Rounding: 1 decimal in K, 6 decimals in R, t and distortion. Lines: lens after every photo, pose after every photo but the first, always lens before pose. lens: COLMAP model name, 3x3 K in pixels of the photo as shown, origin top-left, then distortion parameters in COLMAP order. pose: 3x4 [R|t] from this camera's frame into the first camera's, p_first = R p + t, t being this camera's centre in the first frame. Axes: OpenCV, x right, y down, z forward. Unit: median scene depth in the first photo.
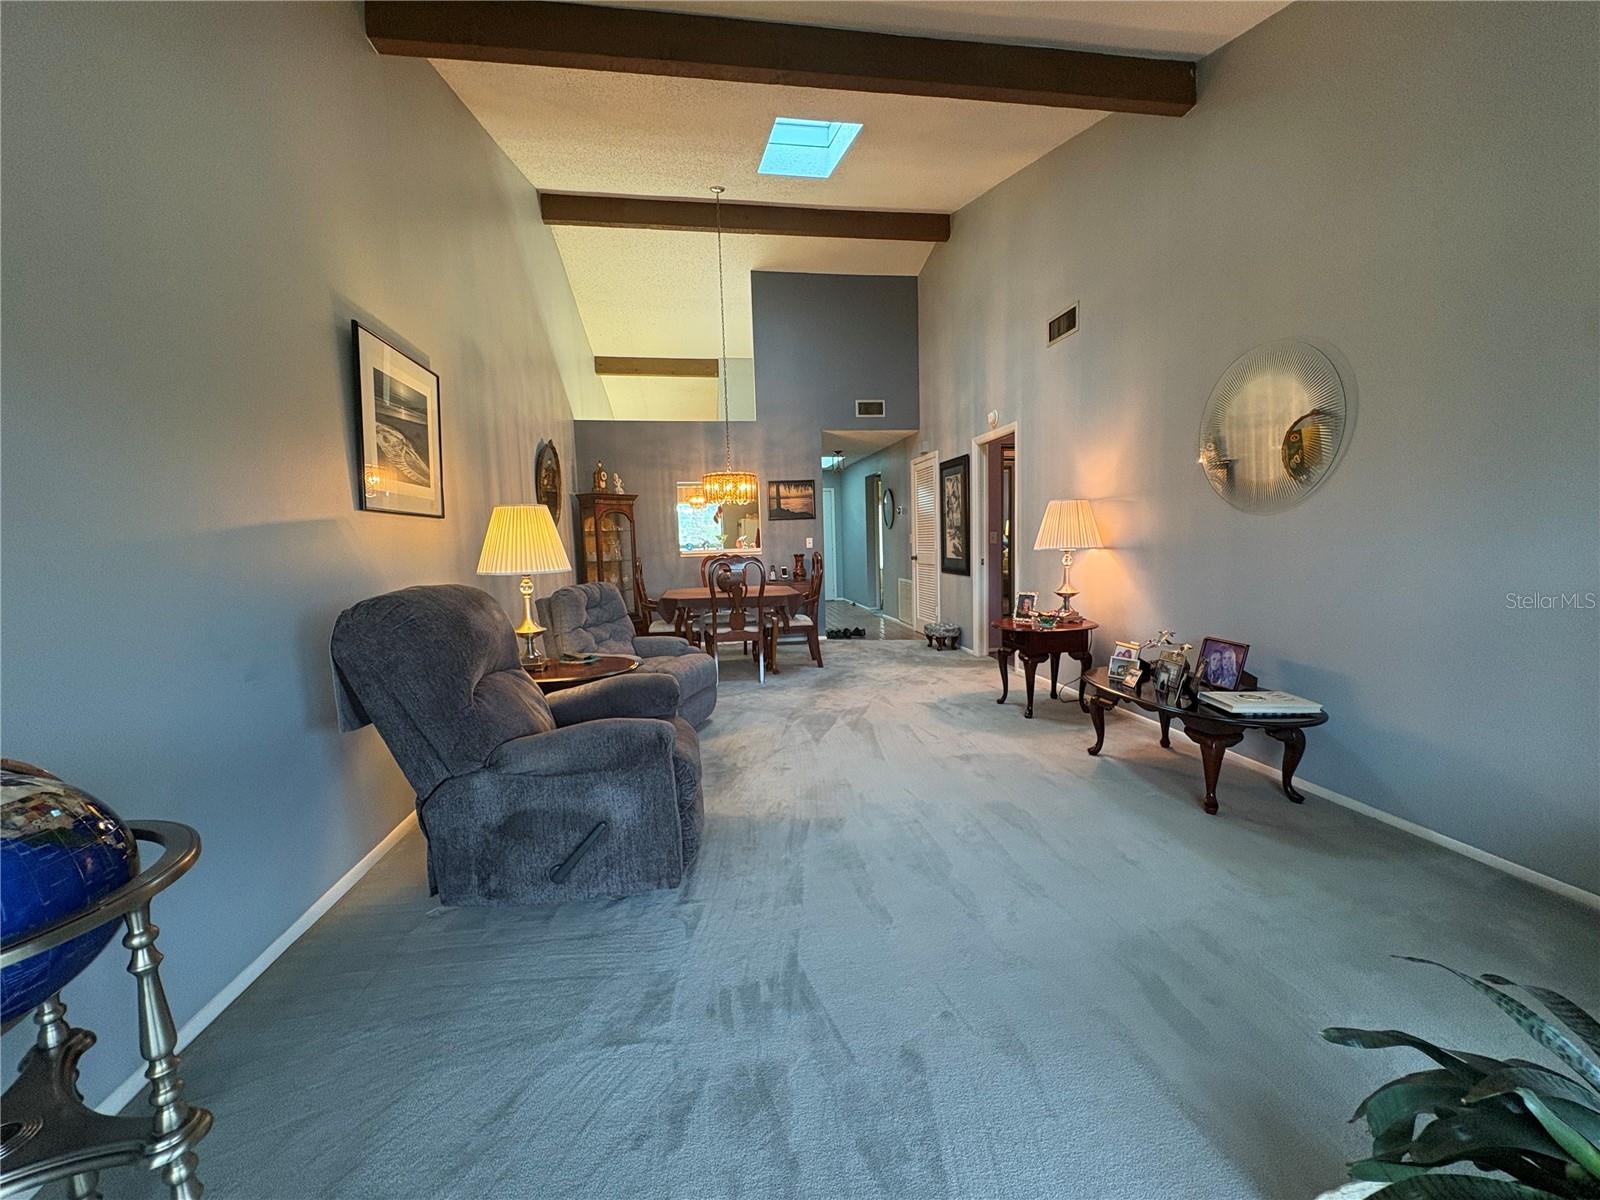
lens RADIAL K [[638.8, 0, 801.6], [0, 638.8, 598.0], [0, 0, 1]] dist [0.001412, -0.000251]
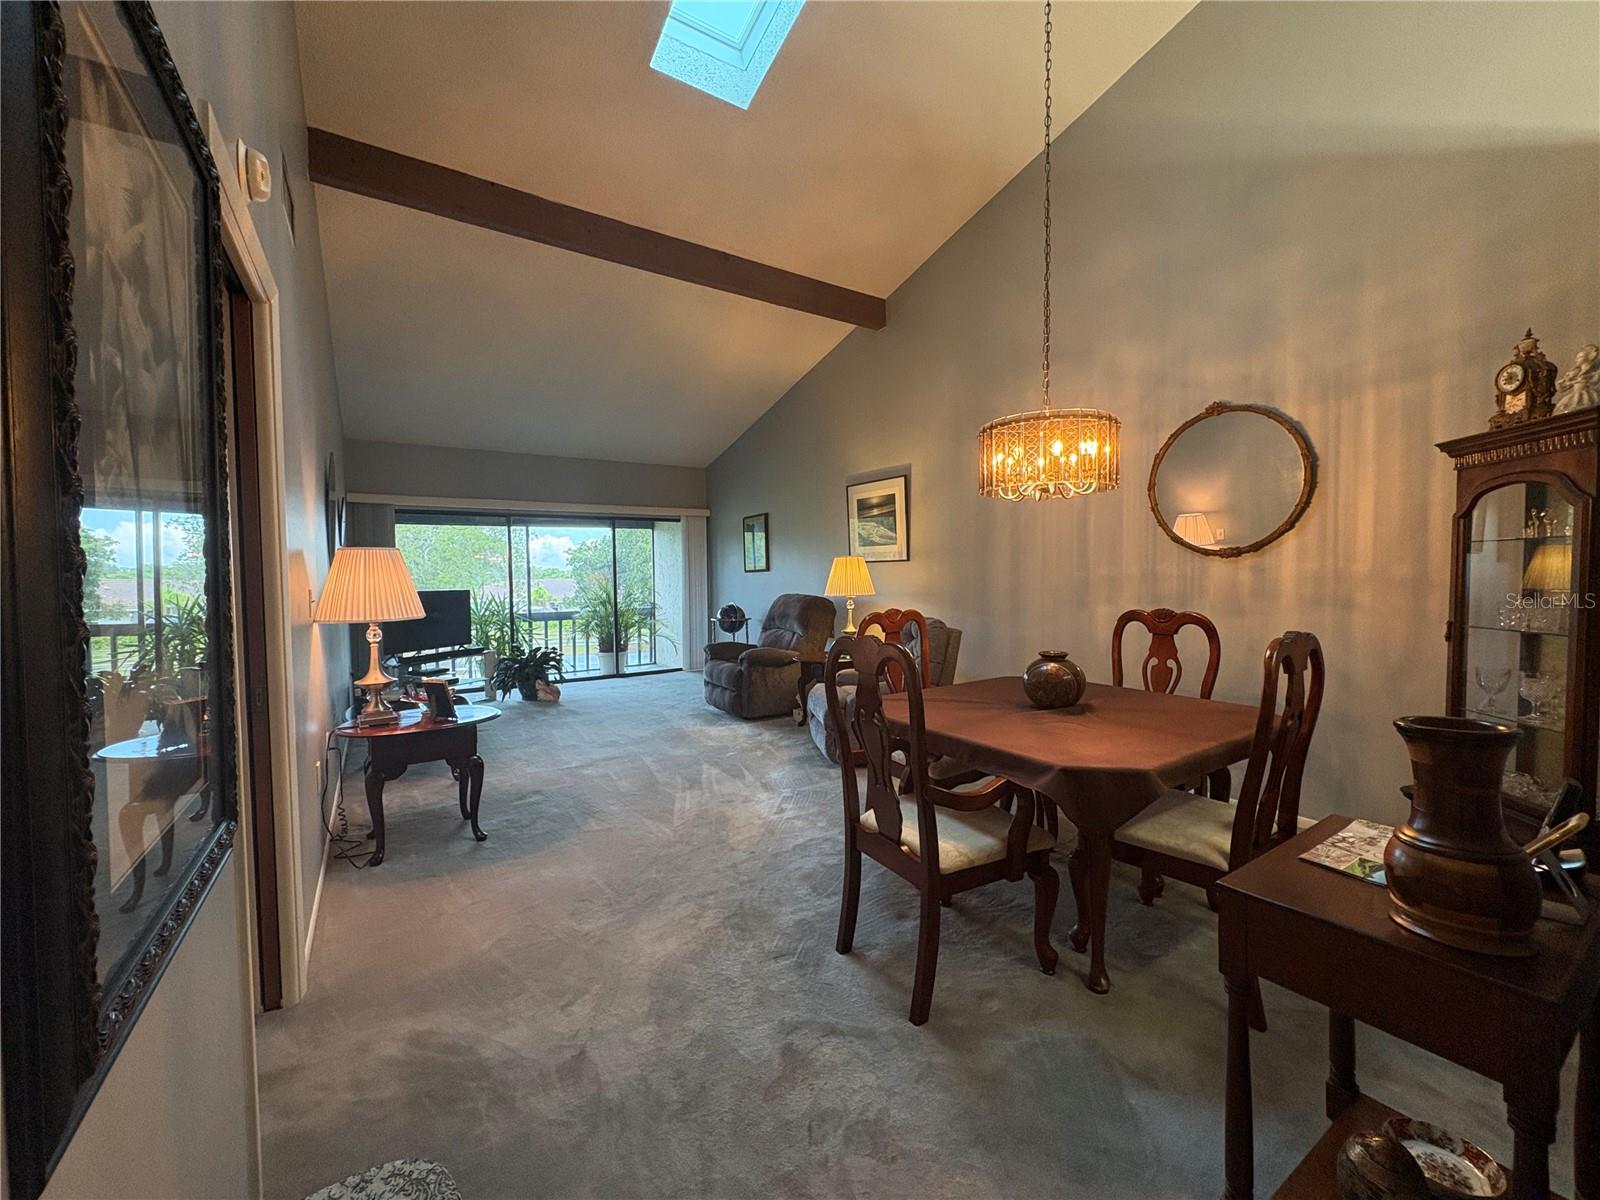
lens RADIAL K [[638.8, 0, 801.6], [0, 638.8, 598.0], [0, 0, 1]] dist [0.001412, -0.000251]
pose [[-0.907310, 0.067552, -0.415000, 0.310564], [0.012041, 0.990779, 0.134950, -0.214811], [0.420290, 0.117444, -0.899757, 1.990096]]
